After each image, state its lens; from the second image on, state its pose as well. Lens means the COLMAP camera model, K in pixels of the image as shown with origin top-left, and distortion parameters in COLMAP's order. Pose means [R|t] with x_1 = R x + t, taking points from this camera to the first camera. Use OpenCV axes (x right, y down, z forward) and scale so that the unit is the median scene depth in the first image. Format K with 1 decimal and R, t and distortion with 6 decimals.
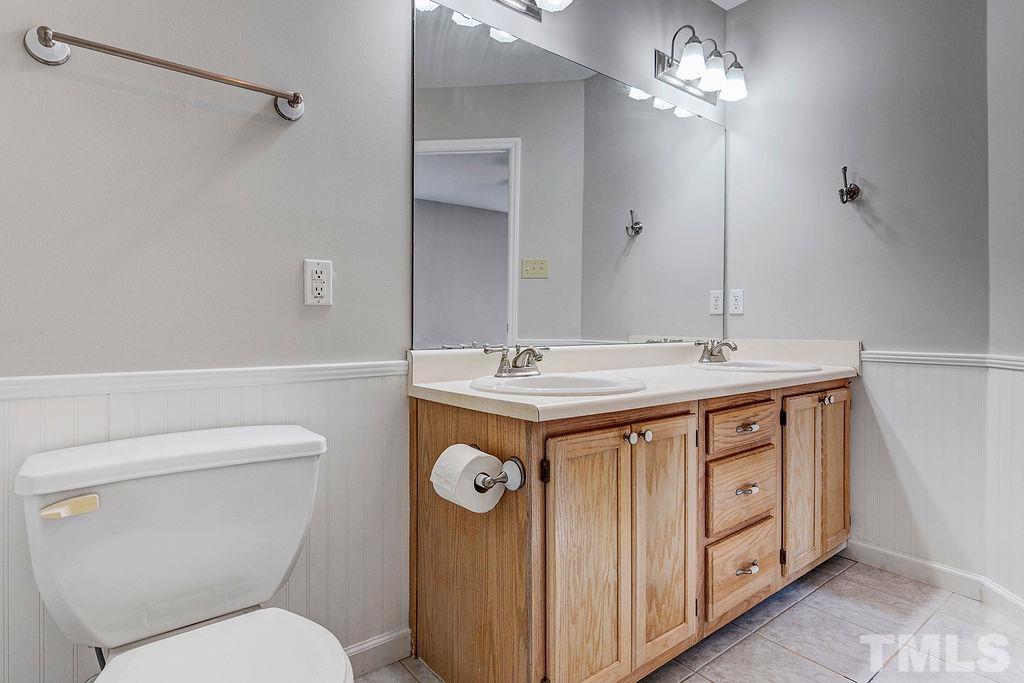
lens RADIAL K [[538.8, 0, 512.9], [0, 538.8, 330.9], [0, 0, 1]] dist [-0.006481, -0.000442]
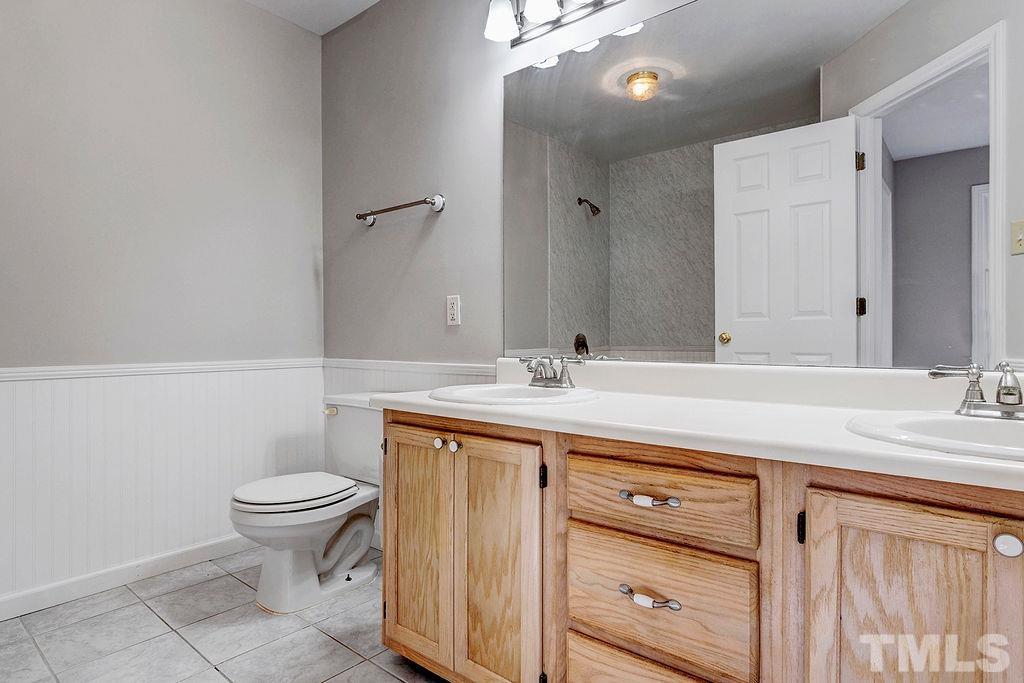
lens RADIAL K [[547.6, 0, 512.0], [0, 547.6, 341.5], [0, 0, 1]] dist [0.001512, 0.000033]
pose [[0.214148, 0.005028, -0.976788, 1.207088], [-0.004724, 0.999980, 0.004112, -0.008056], [0.976790, 0.003734, 0.214168, 0.830282]]
